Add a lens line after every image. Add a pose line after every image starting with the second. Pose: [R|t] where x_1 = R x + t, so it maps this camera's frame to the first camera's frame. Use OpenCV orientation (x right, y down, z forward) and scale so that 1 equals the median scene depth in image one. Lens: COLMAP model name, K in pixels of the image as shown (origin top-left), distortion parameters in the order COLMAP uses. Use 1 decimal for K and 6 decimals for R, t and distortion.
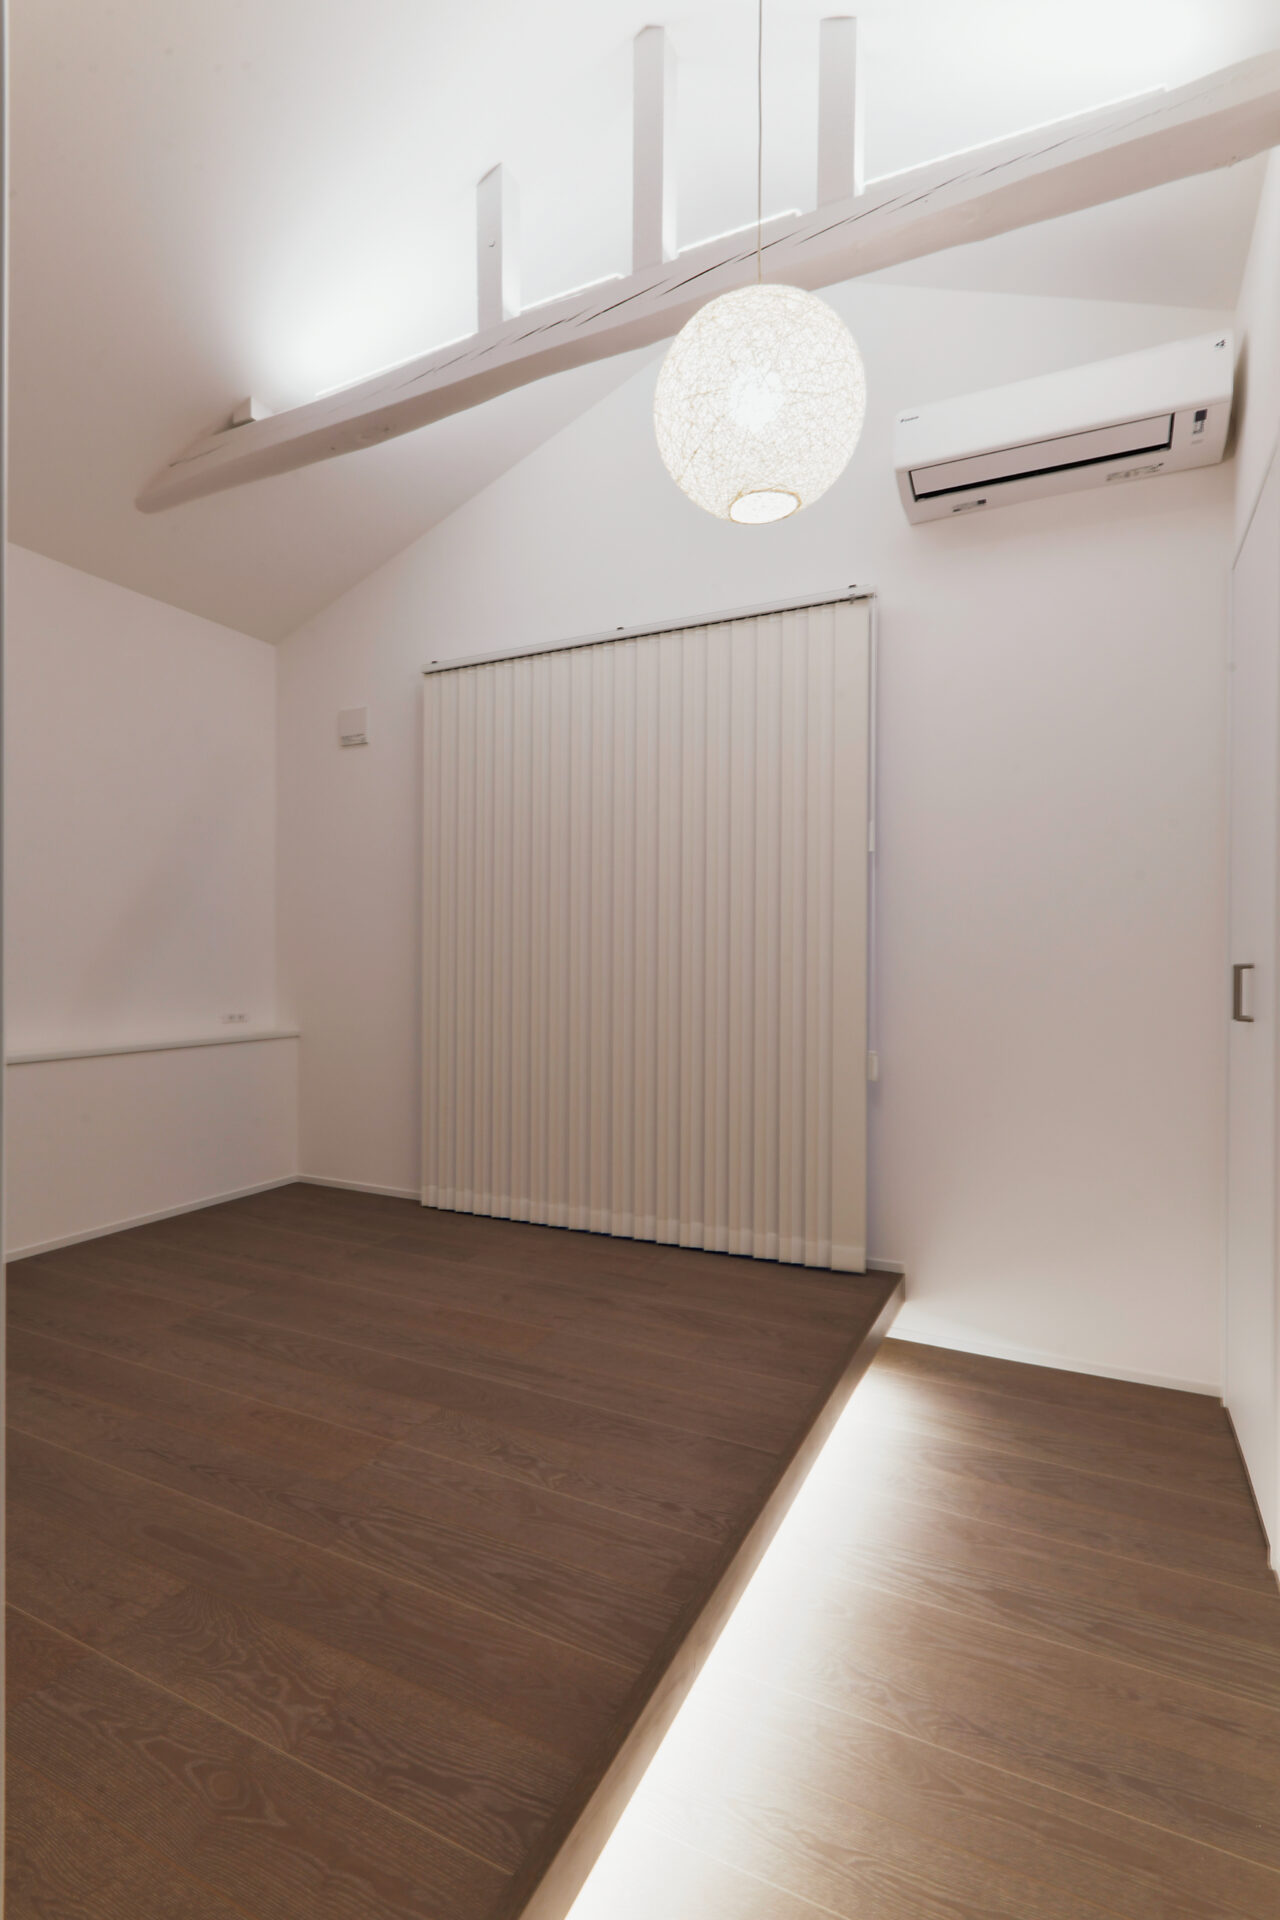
lens RADIAL K [[912.6, 0, 643.4], [0, 912.6, 961.3], [0, 0, 1]] dist [0.002085, -0.000896]
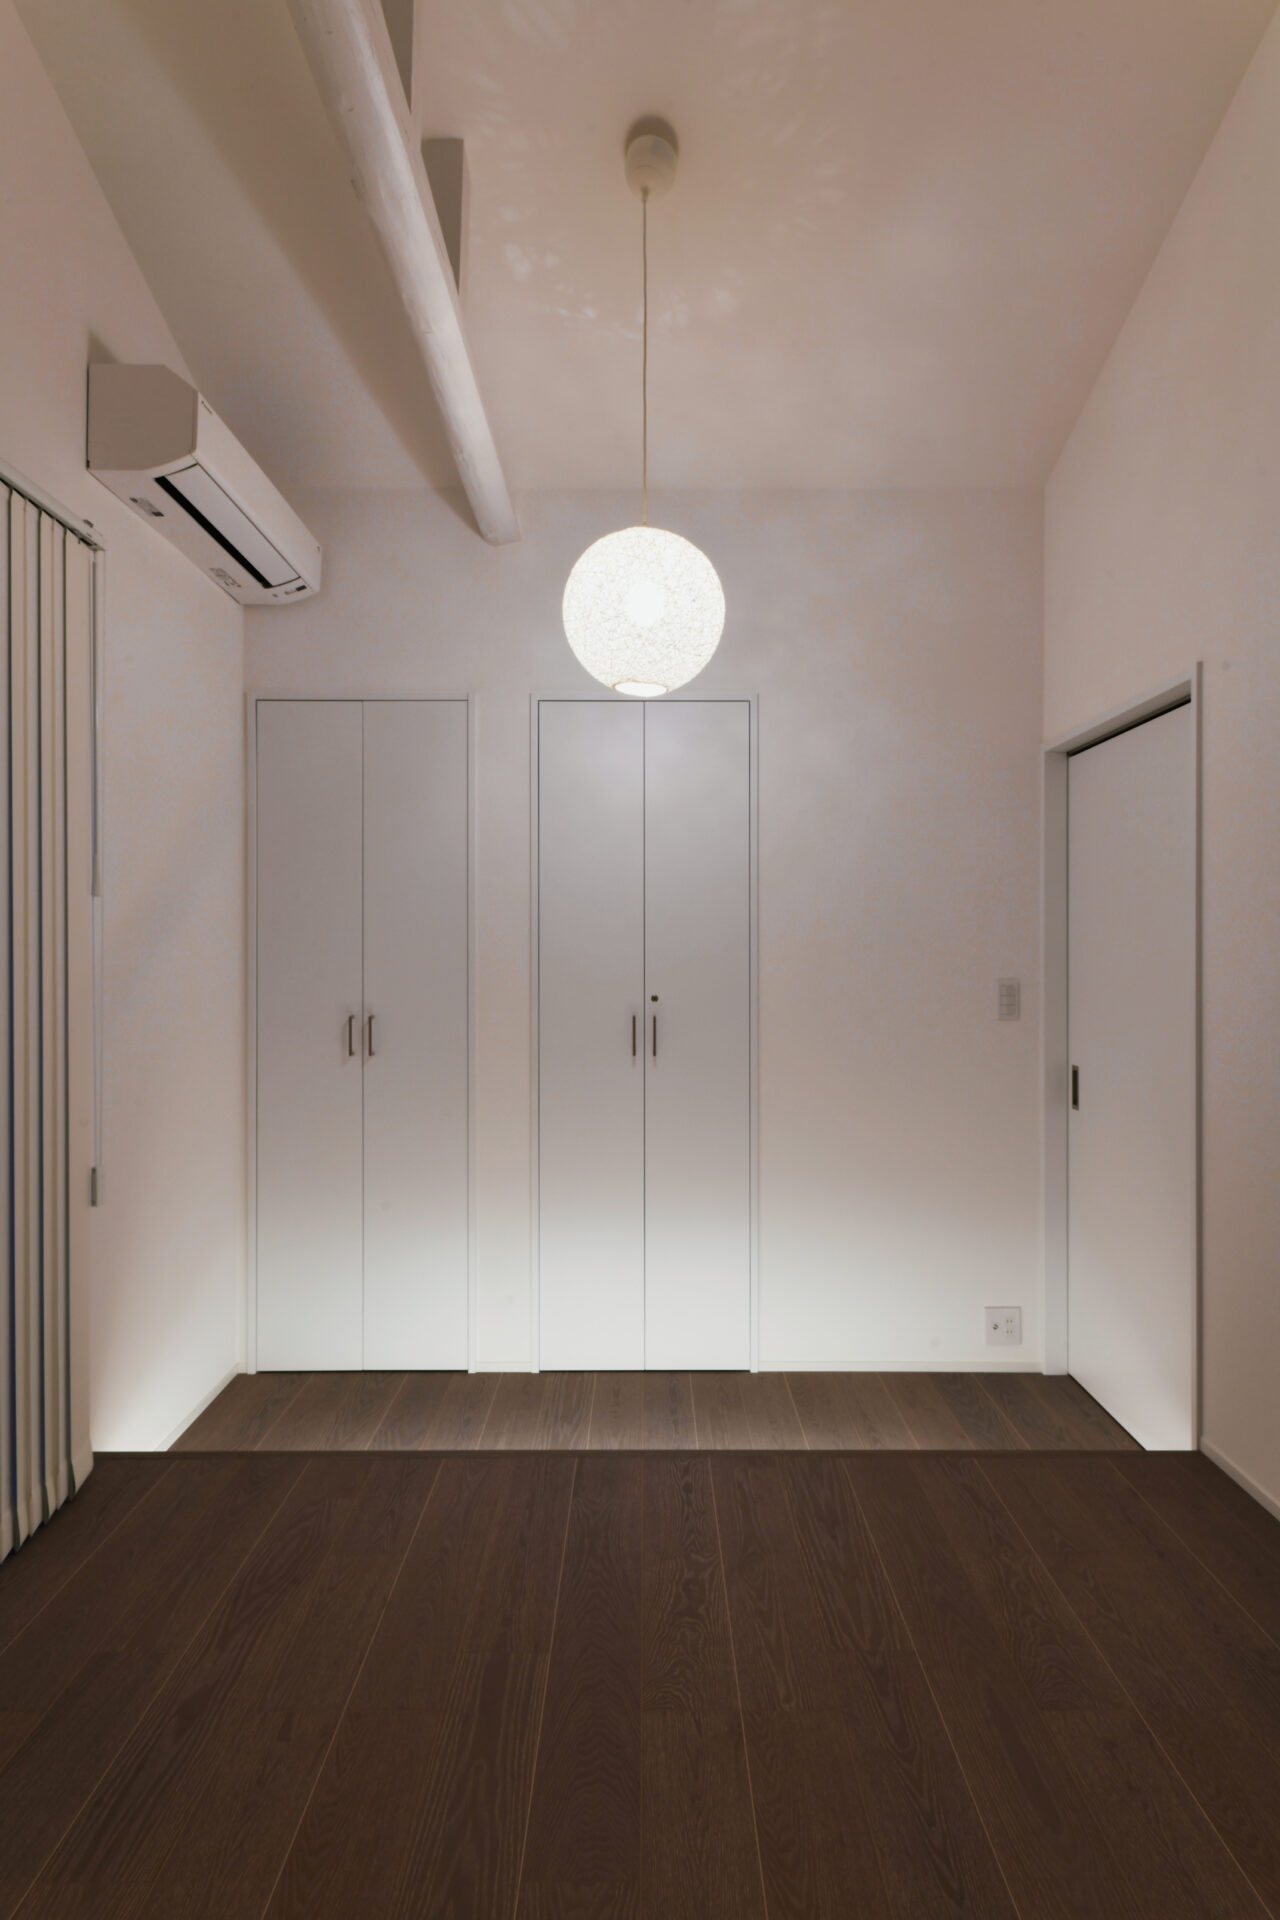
lens RADIAL K [[912.6, 0, 643.4], [0, 912.6, 961.3], [0, 0, 1]] dist [0.002085, -0.000896]
pose [[-0.438668, -0.018473, 0.898459, -1.098117], [0.005772, 0.999710, 0.023373, -0.151015], [-0.898631, 0.015439, -0.438434, 1.675822]]
